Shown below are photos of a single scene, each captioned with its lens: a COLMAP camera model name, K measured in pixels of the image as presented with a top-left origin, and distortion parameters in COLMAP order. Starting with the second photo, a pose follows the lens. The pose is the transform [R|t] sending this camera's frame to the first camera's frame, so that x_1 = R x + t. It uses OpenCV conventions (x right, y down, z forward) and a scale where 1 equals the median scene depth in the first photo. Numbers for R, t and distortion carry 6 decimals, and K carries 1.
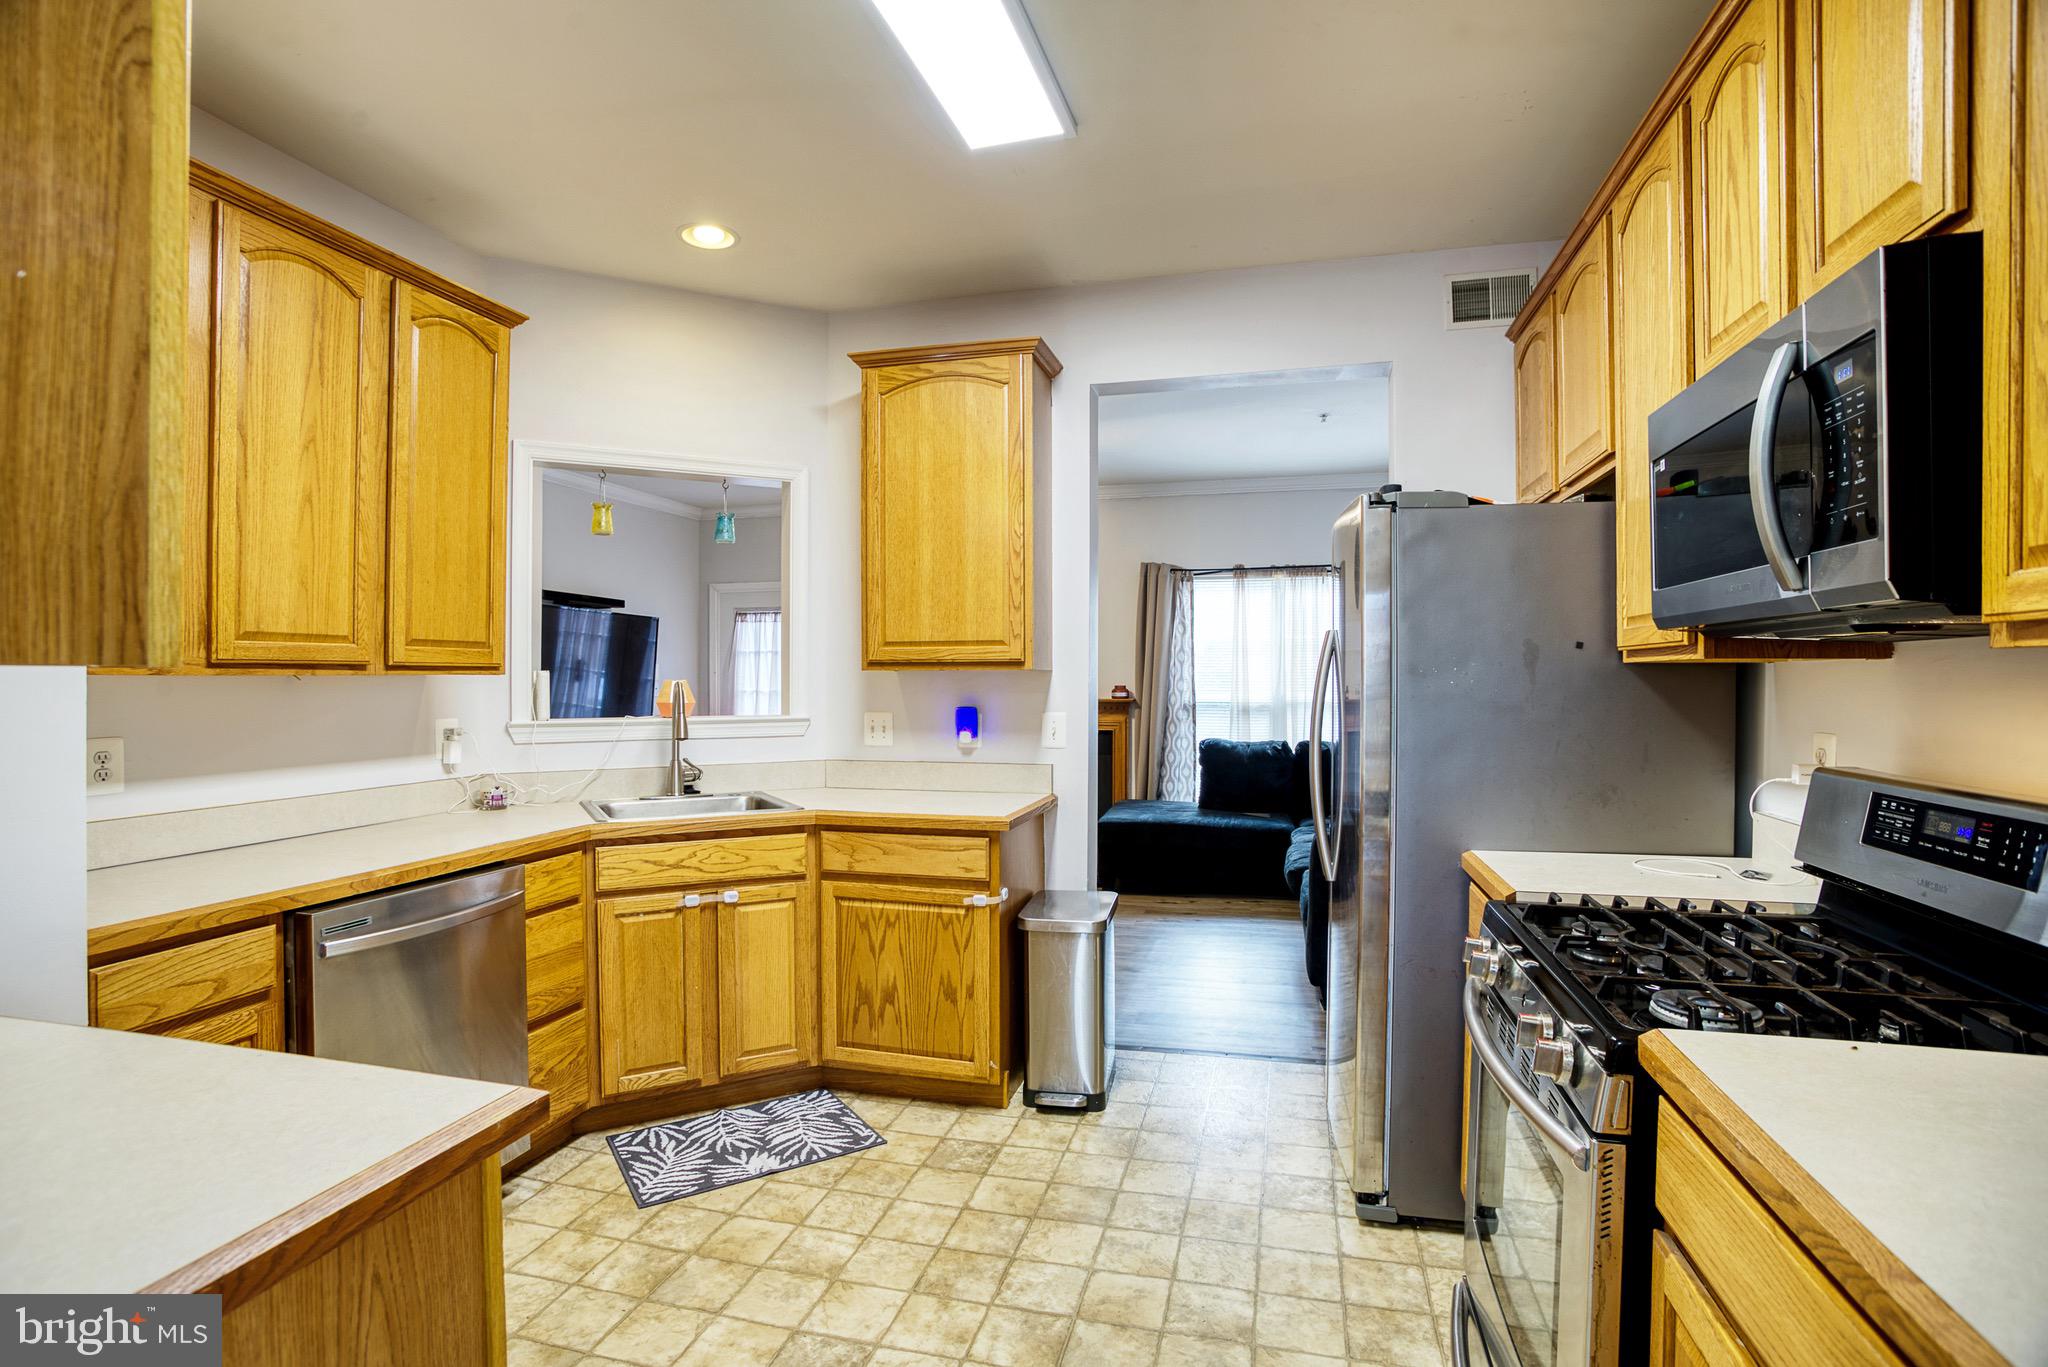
lens RADIAL K [[1001.5, 0, 1018.1], [0, 1001.5, 690.7], [0, 0, 1]] dist [-0.077241, 0.028937]
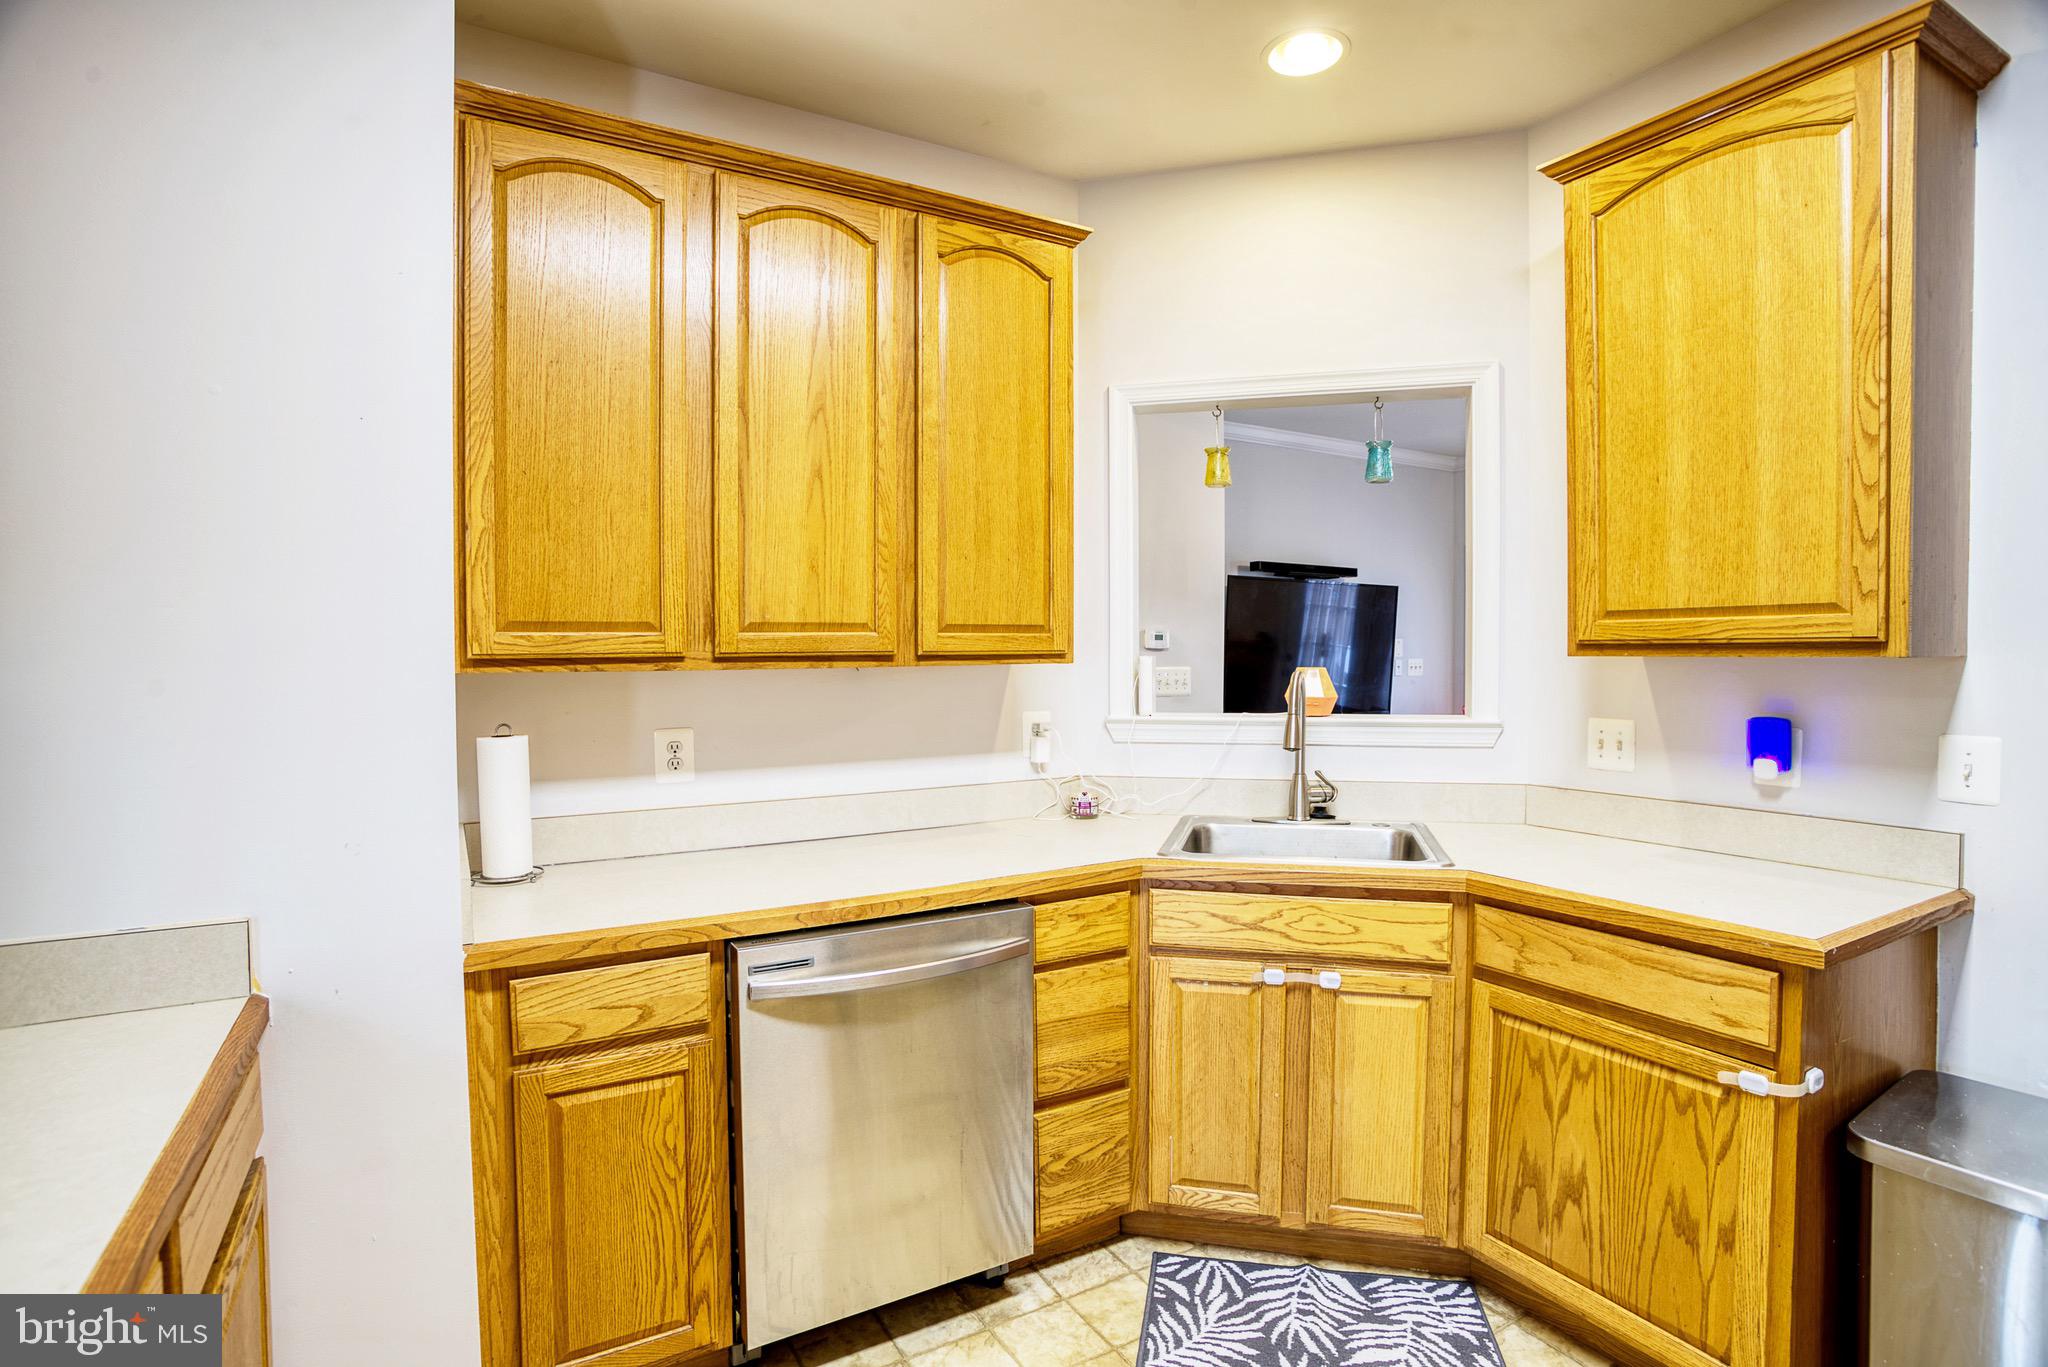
lens RADIAL K [[1001.5, 0, 1003.8], [0, 1001.5, 679.8], [0, 0, 1]] dist [-0.077241, 0.028937]
pose [[0.702367, 0.018442, -0.711576, 0.041596], [-0.004850, 0.999765, 0.021125, -0.018759], [0.711798, -0.011386, 0.702291, 0.337084]]
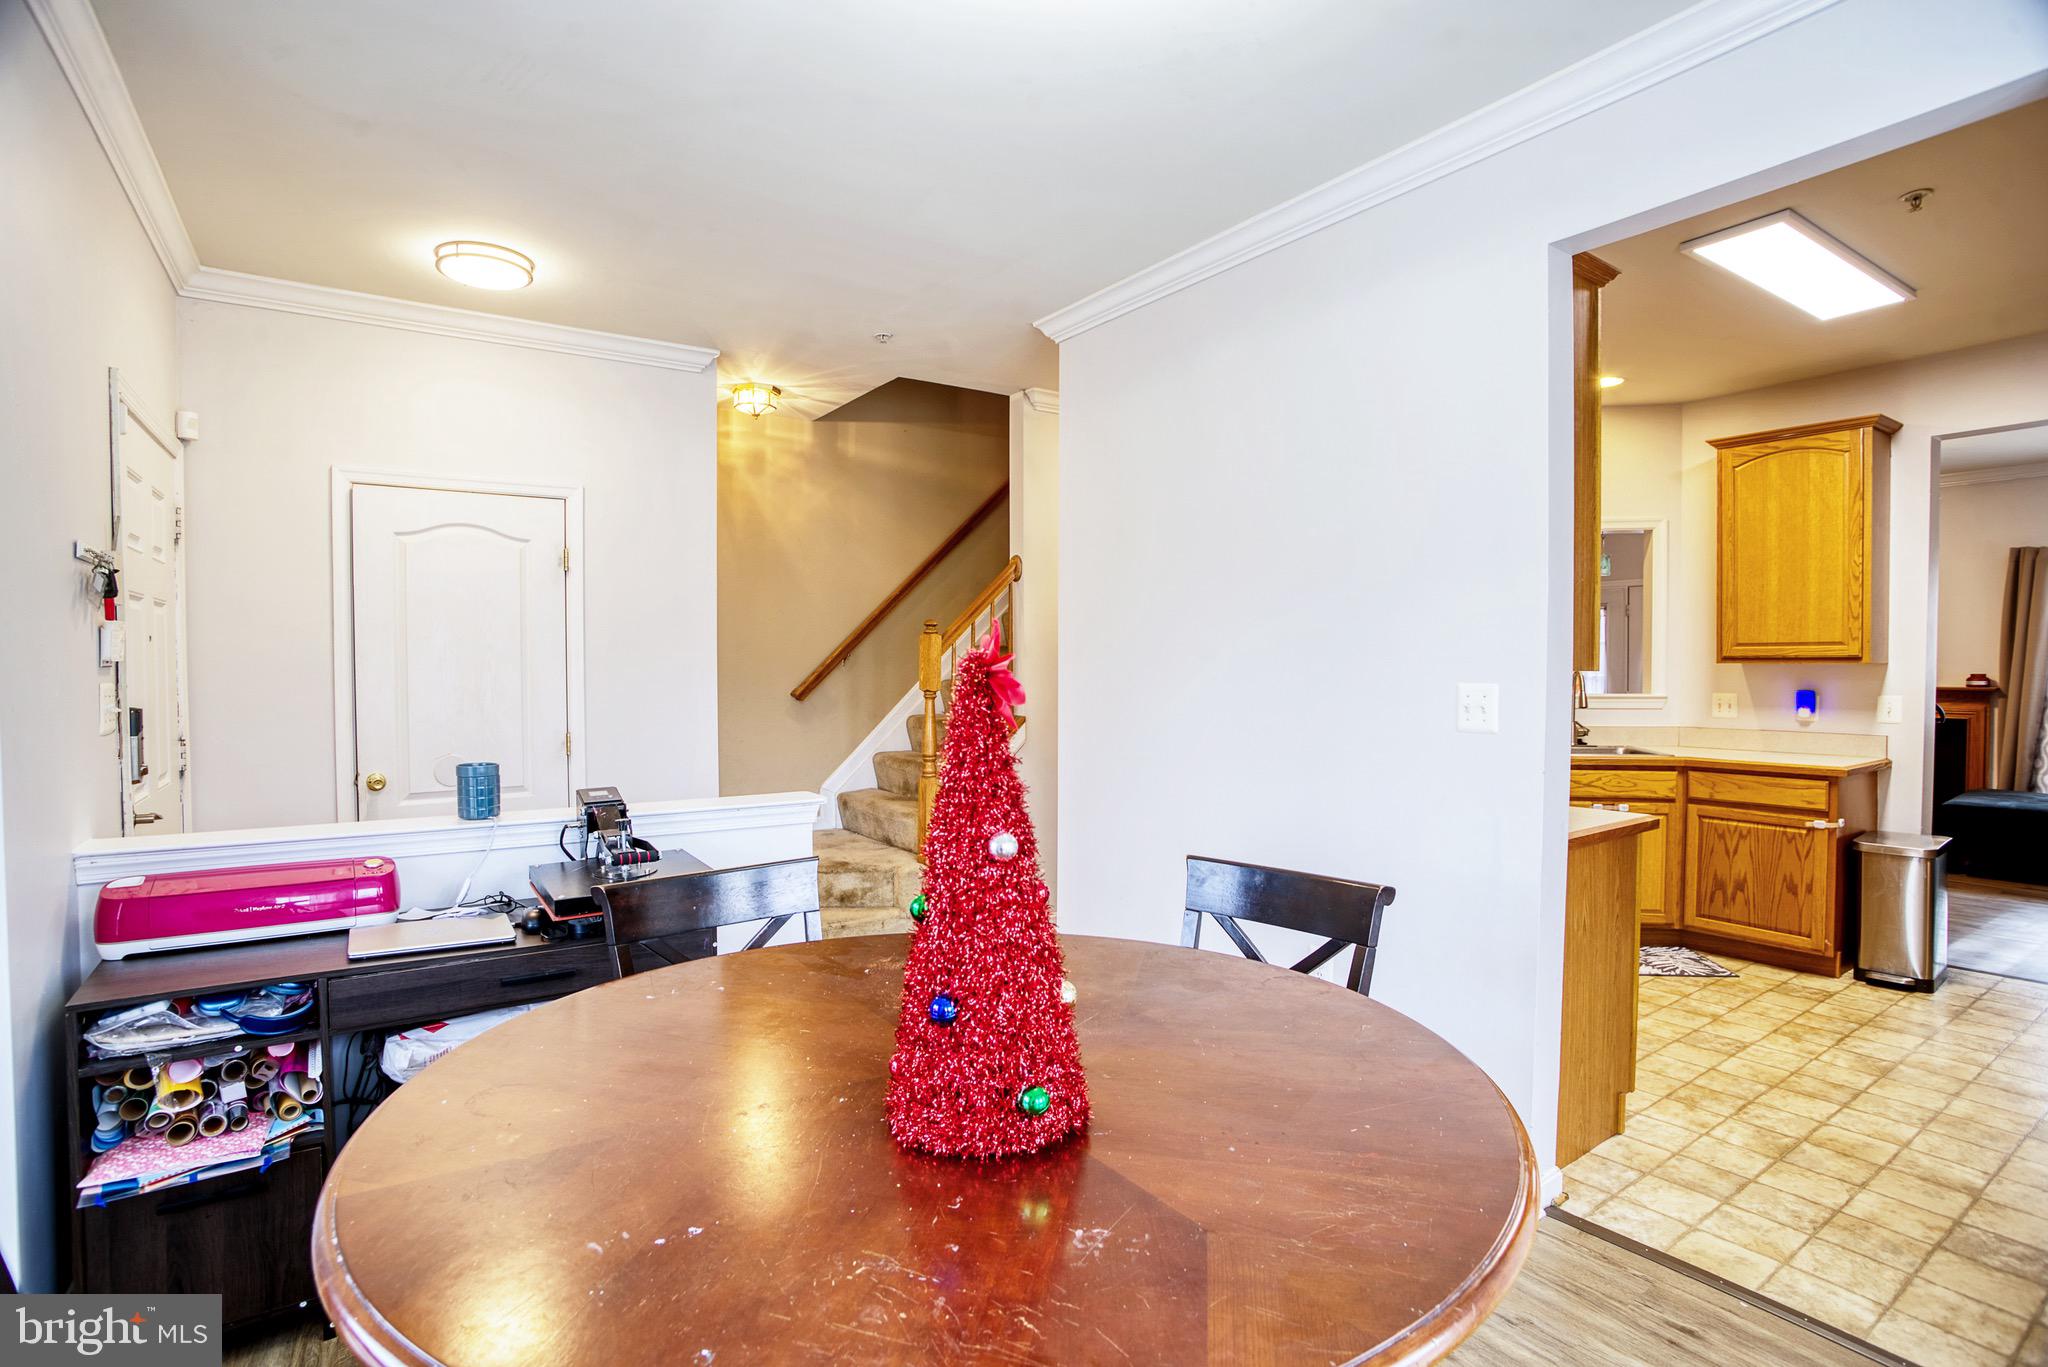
lens RADIAL K [[1001.5, 0, 997.9], [0, 1001.5, 686.6], [0, 0, 1]] dist [-0.077241, 0.028937]
pose [[0.755575, 0.013673, -0.654920, -0.029911], [-0.005648, 0.999881, 0.014358, -0.001039], [0.655038, -0.007149, 0.755562, -0.797874]]
